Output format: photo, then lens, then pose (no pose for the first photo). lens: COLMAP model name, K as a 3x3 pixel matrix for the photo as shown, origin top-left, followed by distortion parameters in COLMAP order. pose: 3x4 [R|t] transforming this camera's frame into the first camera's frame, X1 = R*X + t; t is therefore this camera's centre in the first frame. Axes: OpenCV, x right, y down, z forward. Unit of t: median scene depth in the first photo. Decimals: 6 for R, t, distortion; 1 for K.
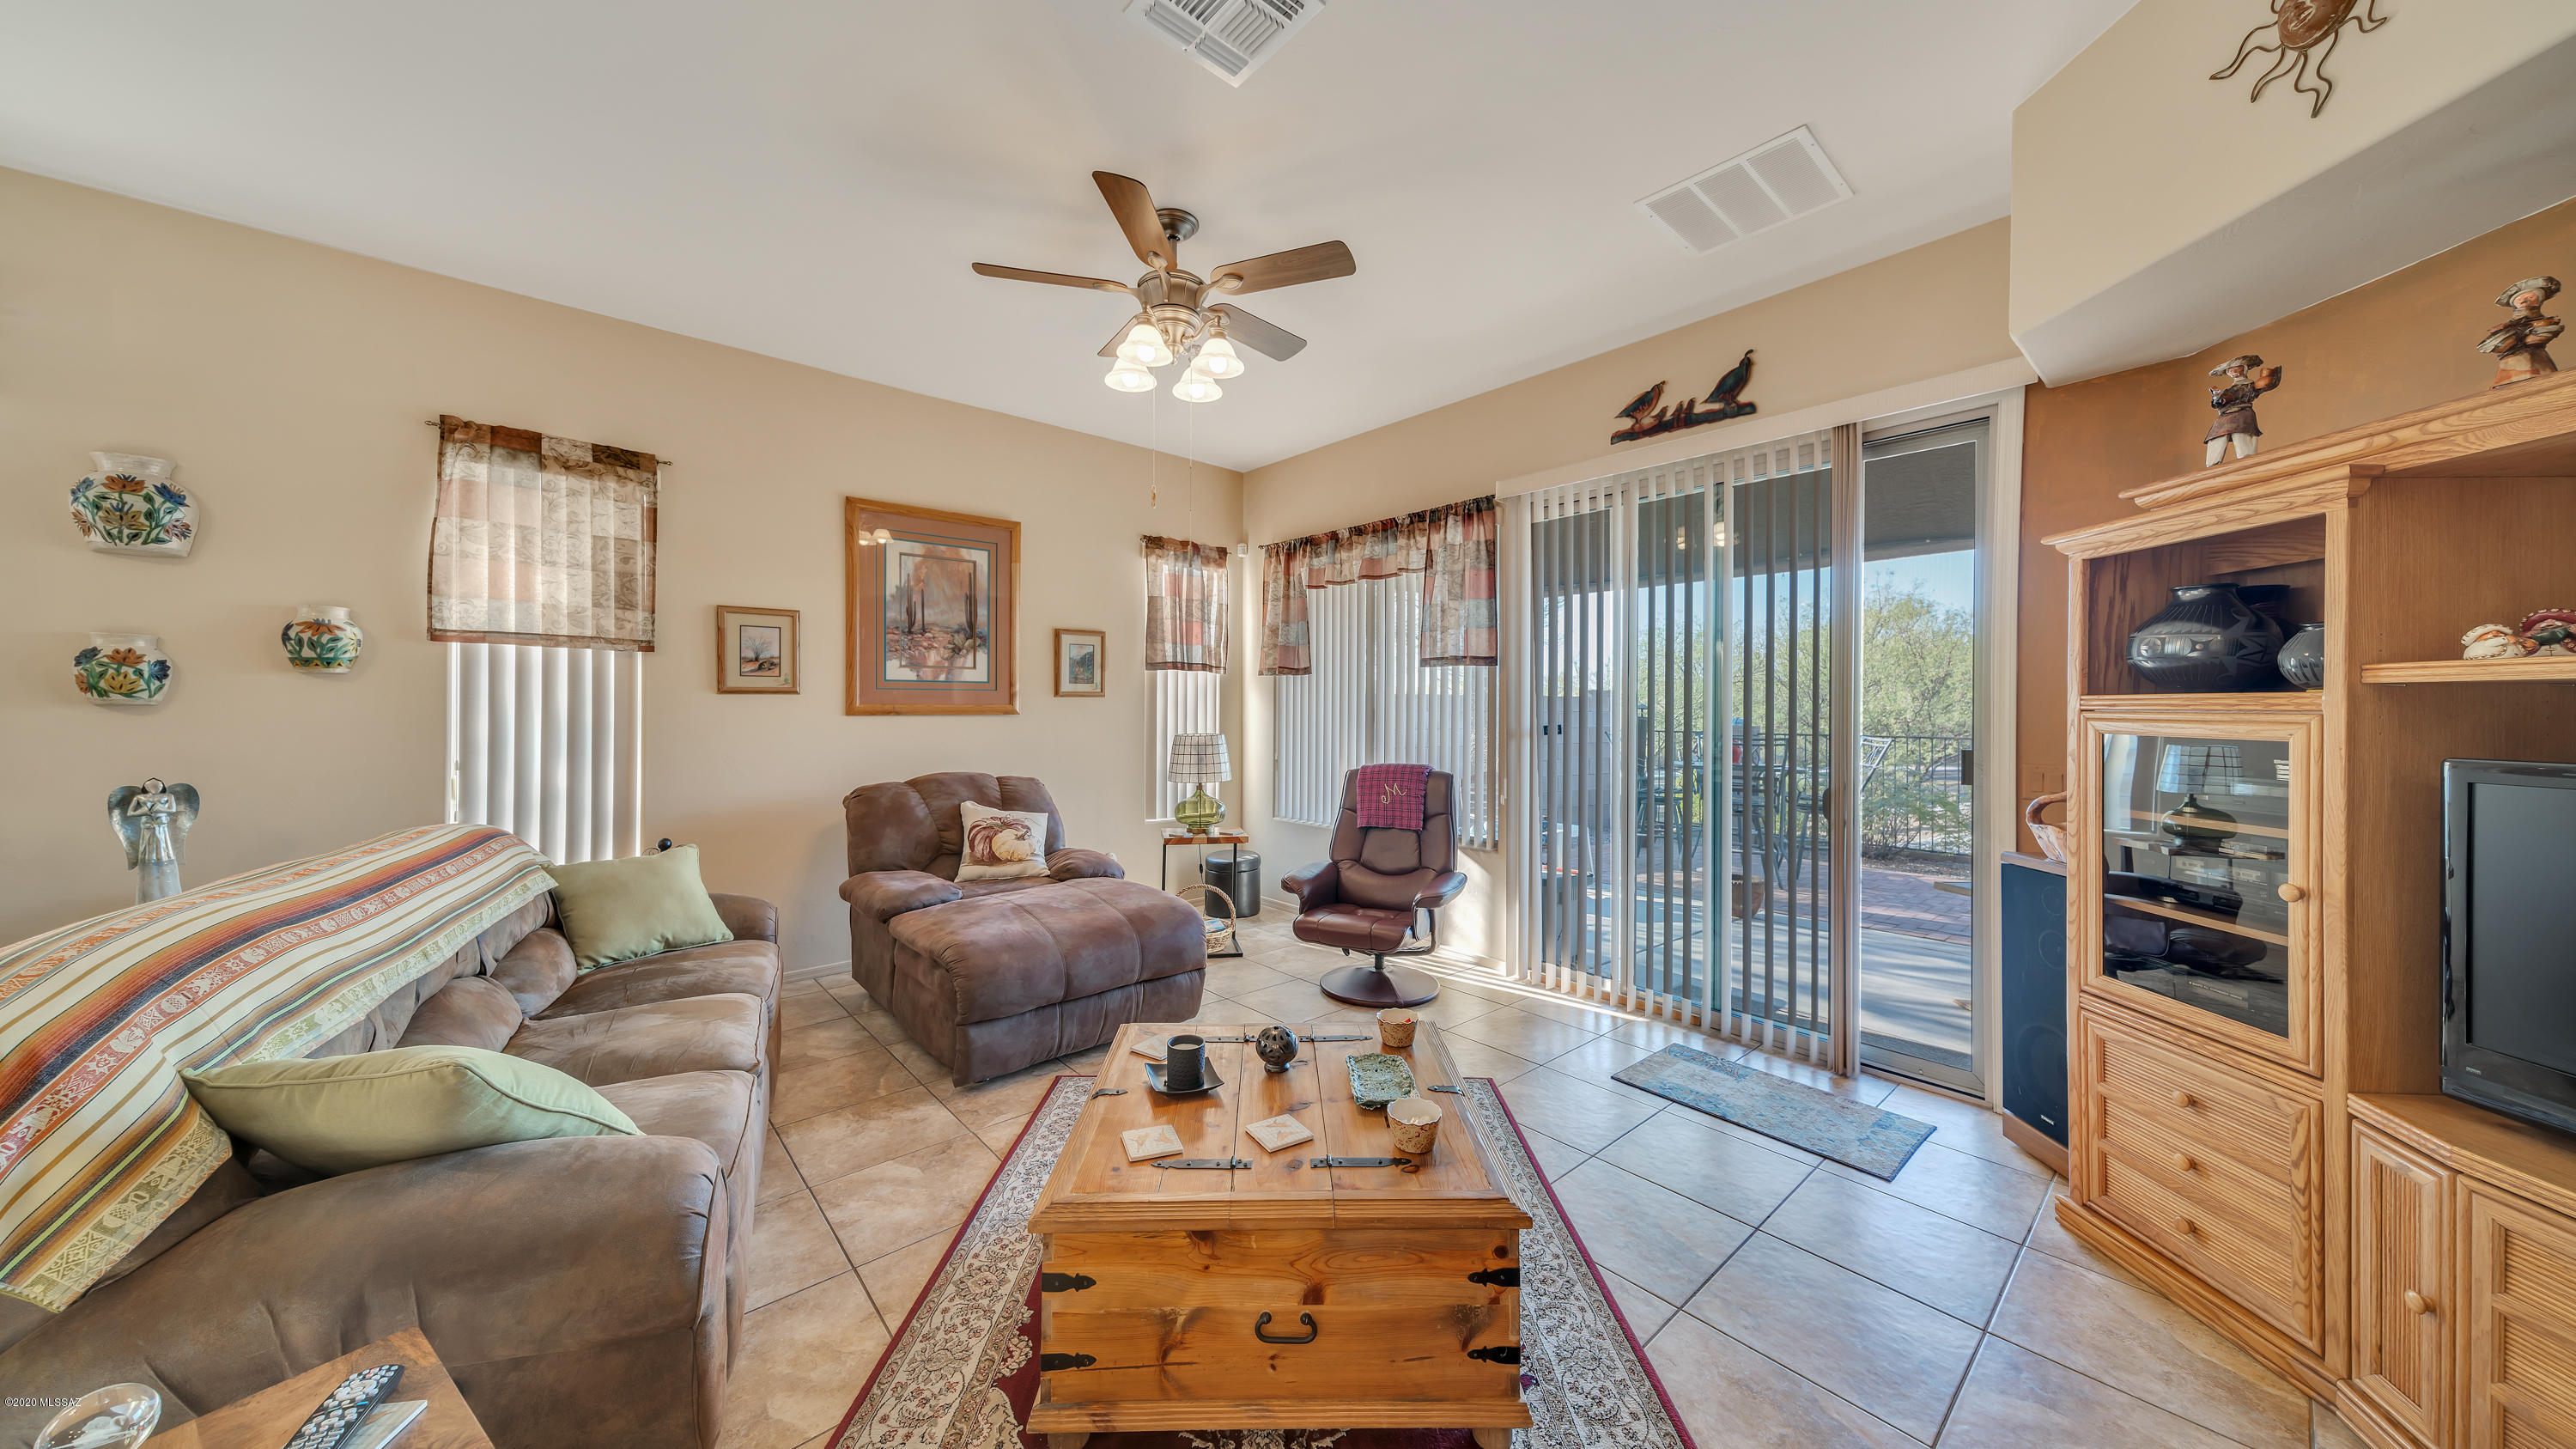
lens RADIAL K [[840.9, 0, 1293.4], [0, 840.9, 710.6], [0, 0, 1]] dist [0.014899, -0.001572]
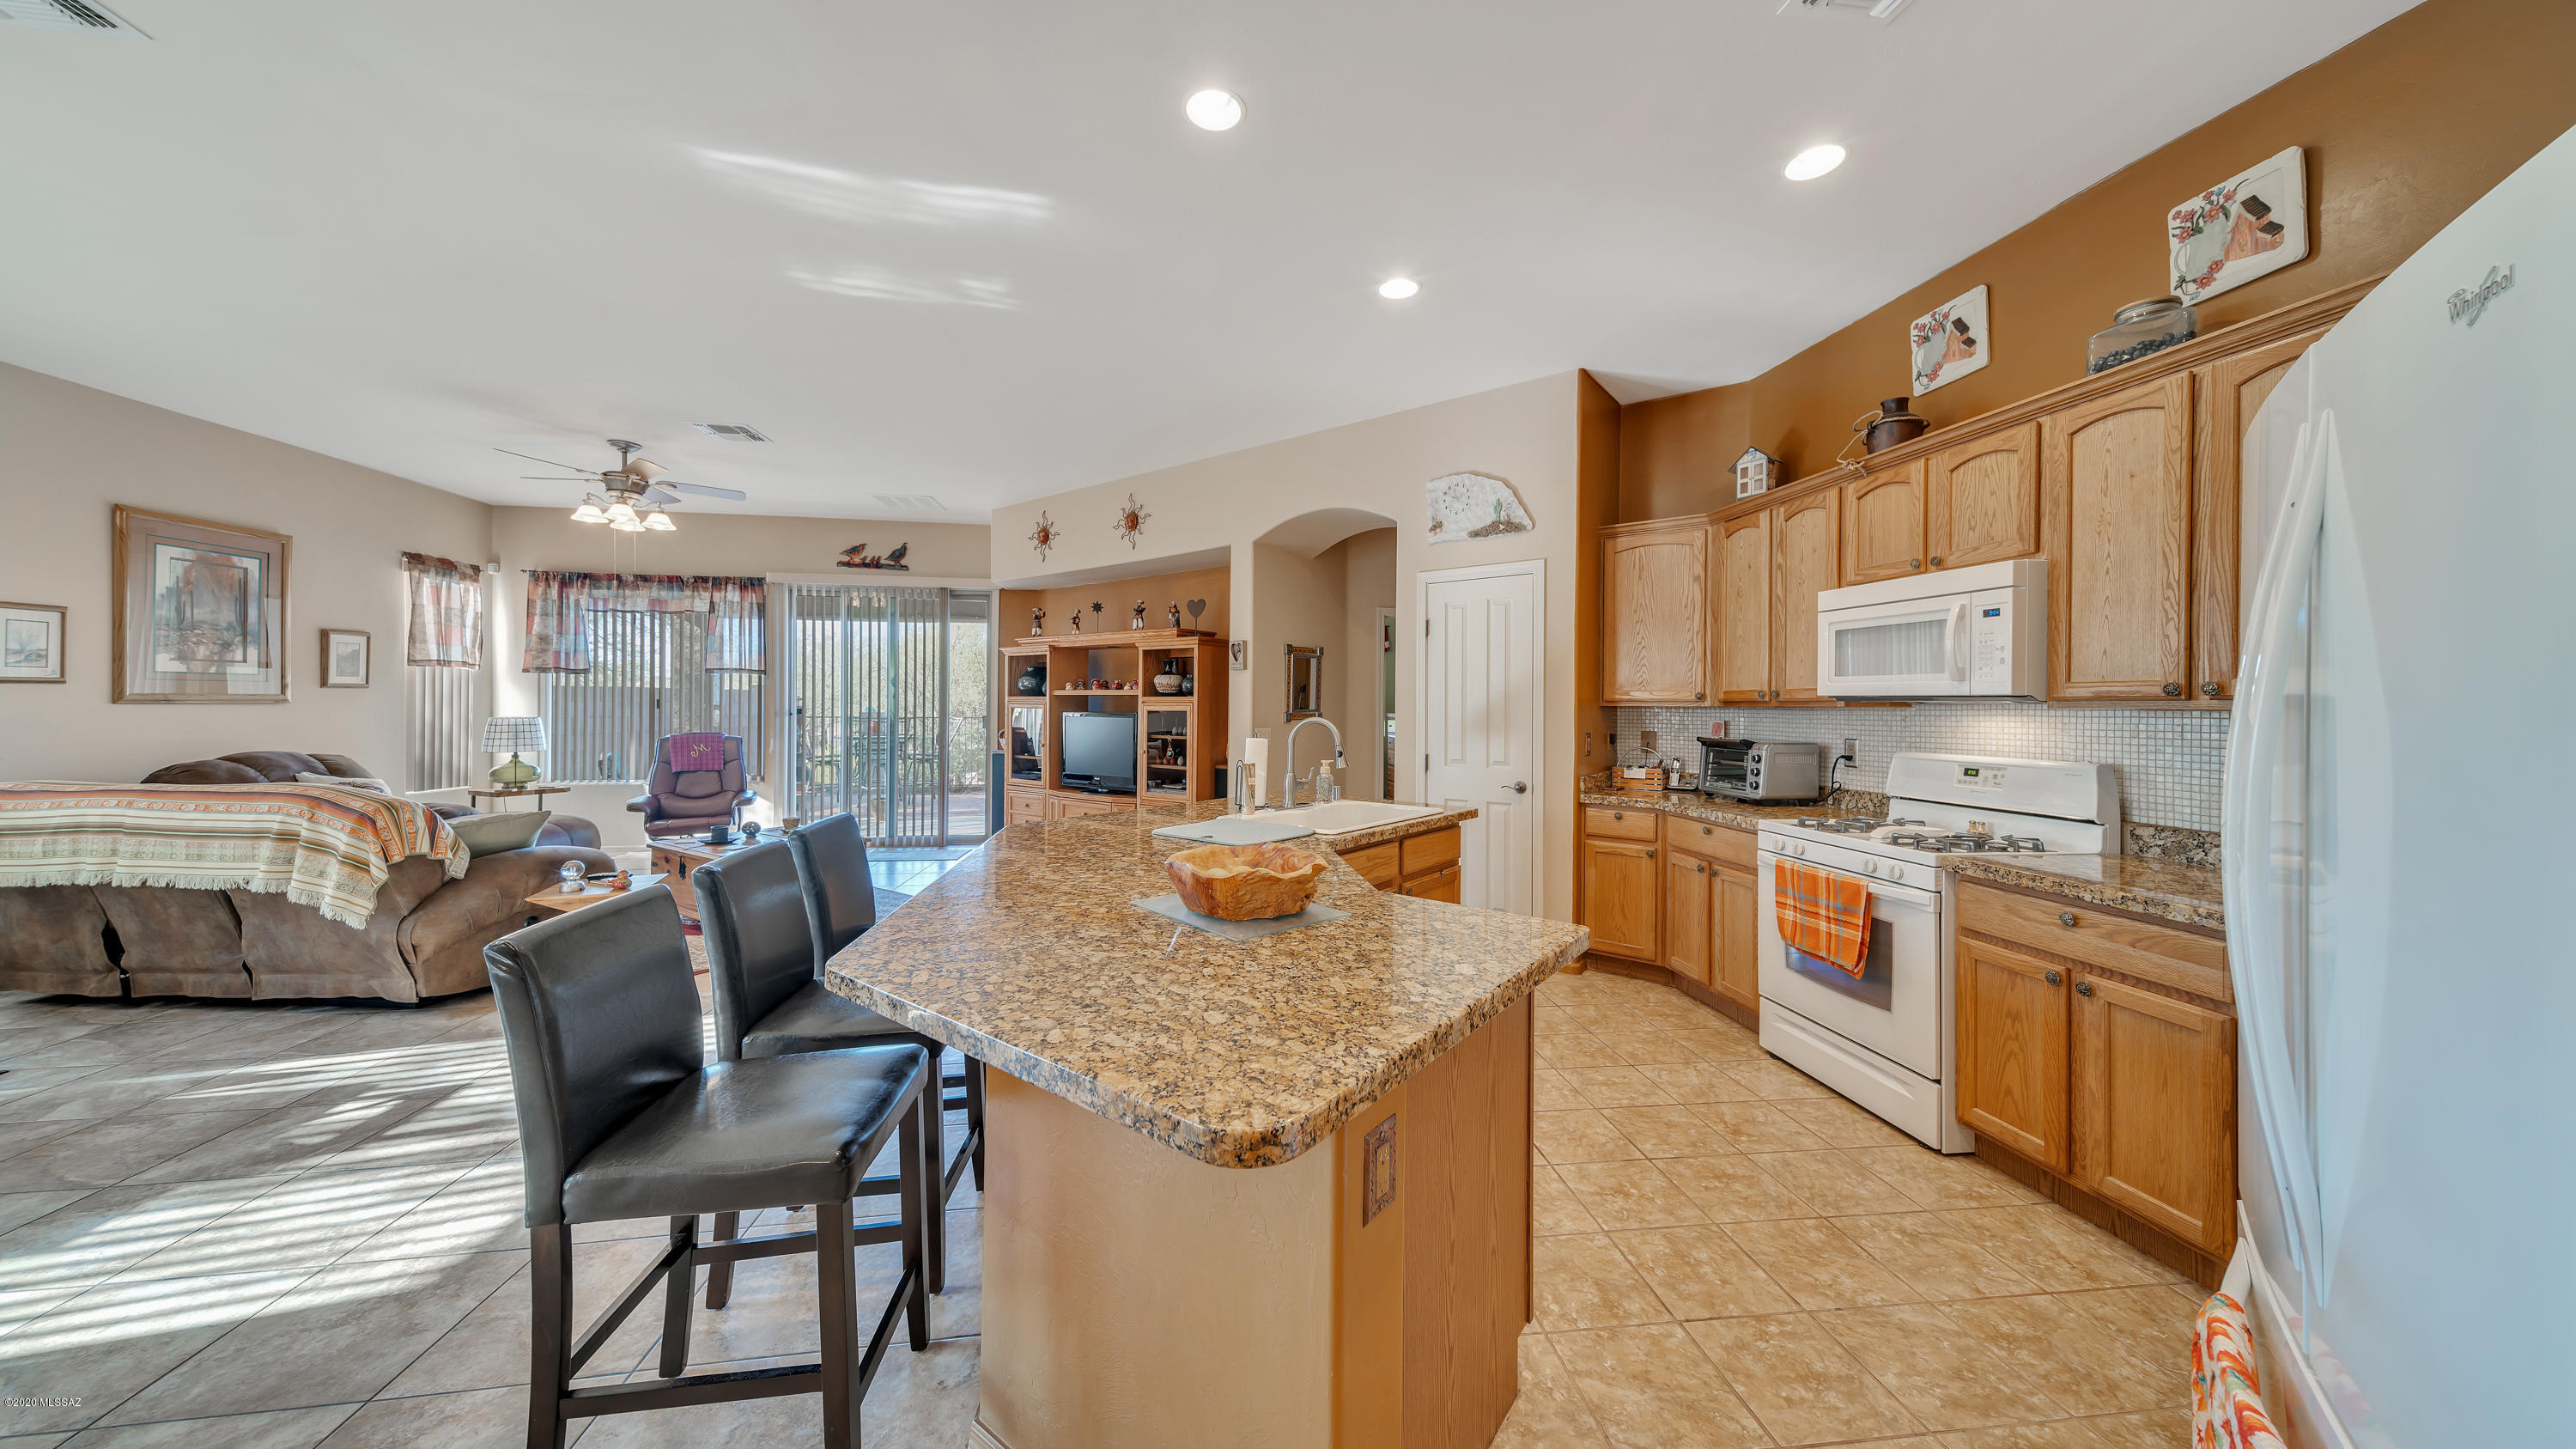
lens RADIAL K [[817.7, 0, 1288.2], [0, 817.7, 708.4], [0, 0, 1]] dist [0.013917, -0.000384]
pose [[0.558538, -0.004862, 0.829465, -0.741248], [-0.001907, 0.999973, 0.007145, 0.002828], [-0.829477, -0.005572, 0.558514, -1.123362]]
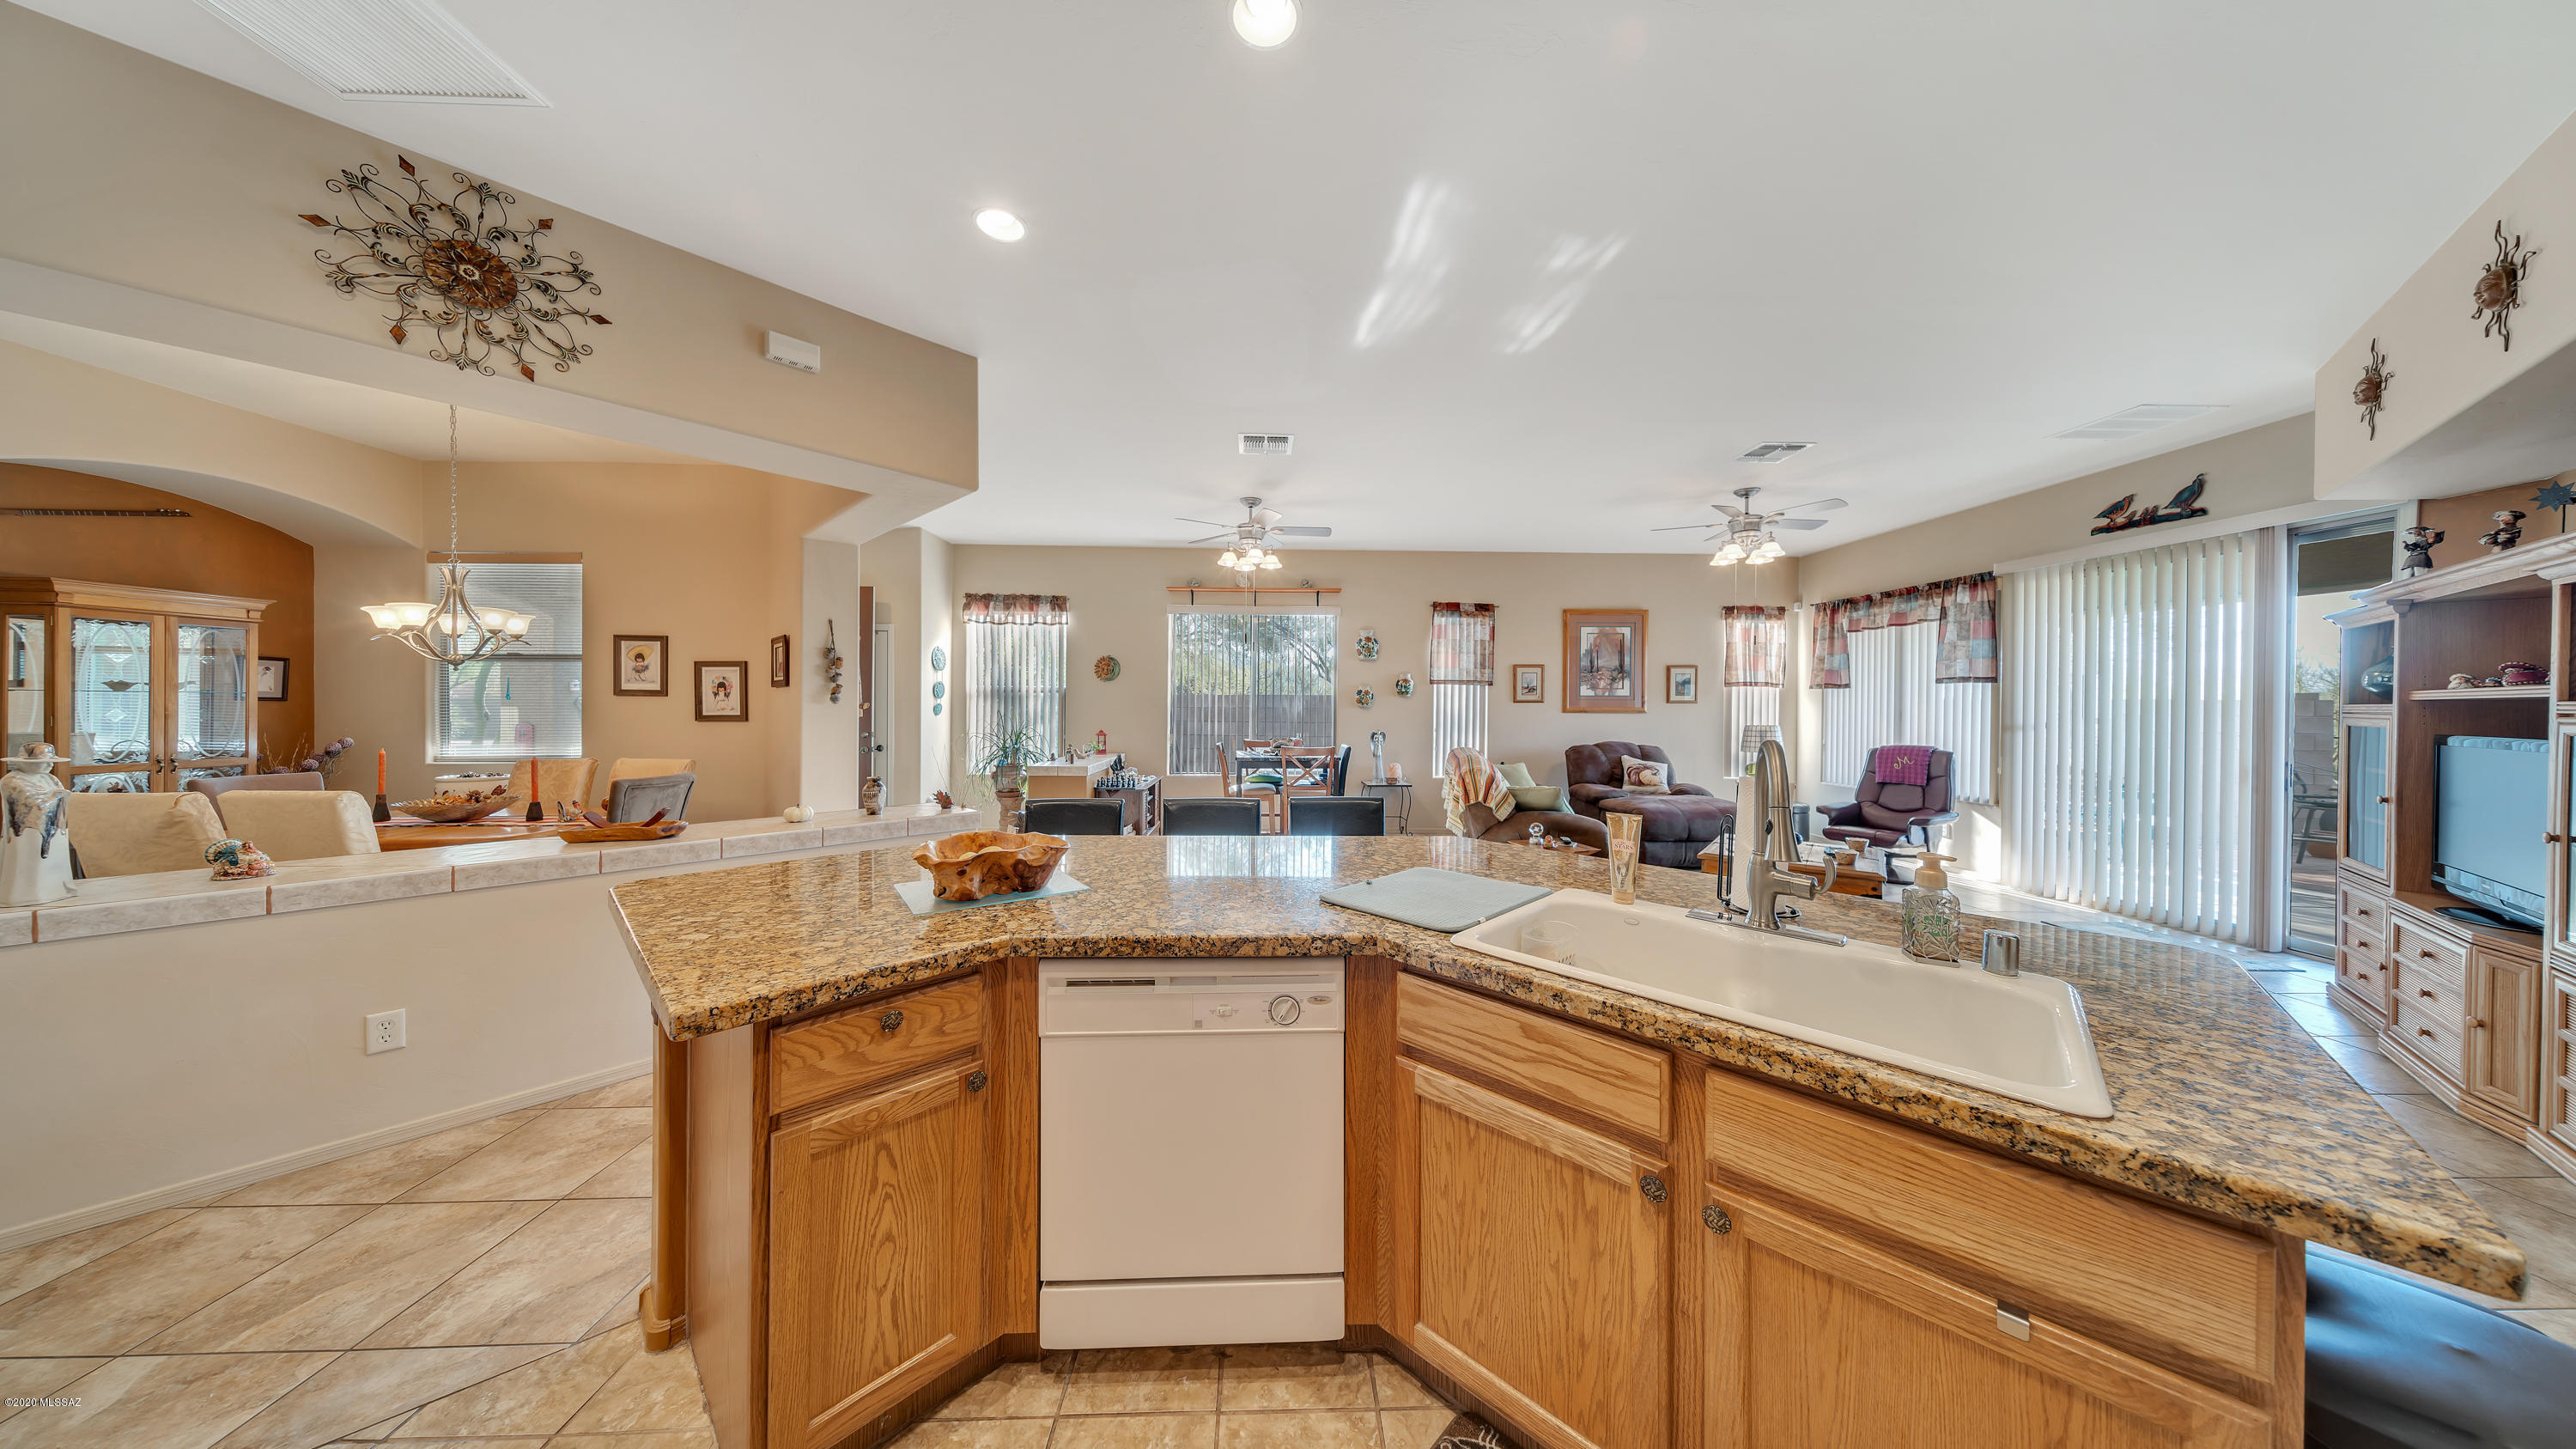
lens RADIAL K [[726.9, 0, 1281.0], [0, 726.9, 710.2], [0, 0, 1]] dist [0.006604, 0.000039]
pose [[0.762563, 0.004812, -0.646896, 0.143243], [-0.006508, 0.999979, -0.000233, 0.005594], [0.646881, 0.004388, 0.762578, -1.083340]]
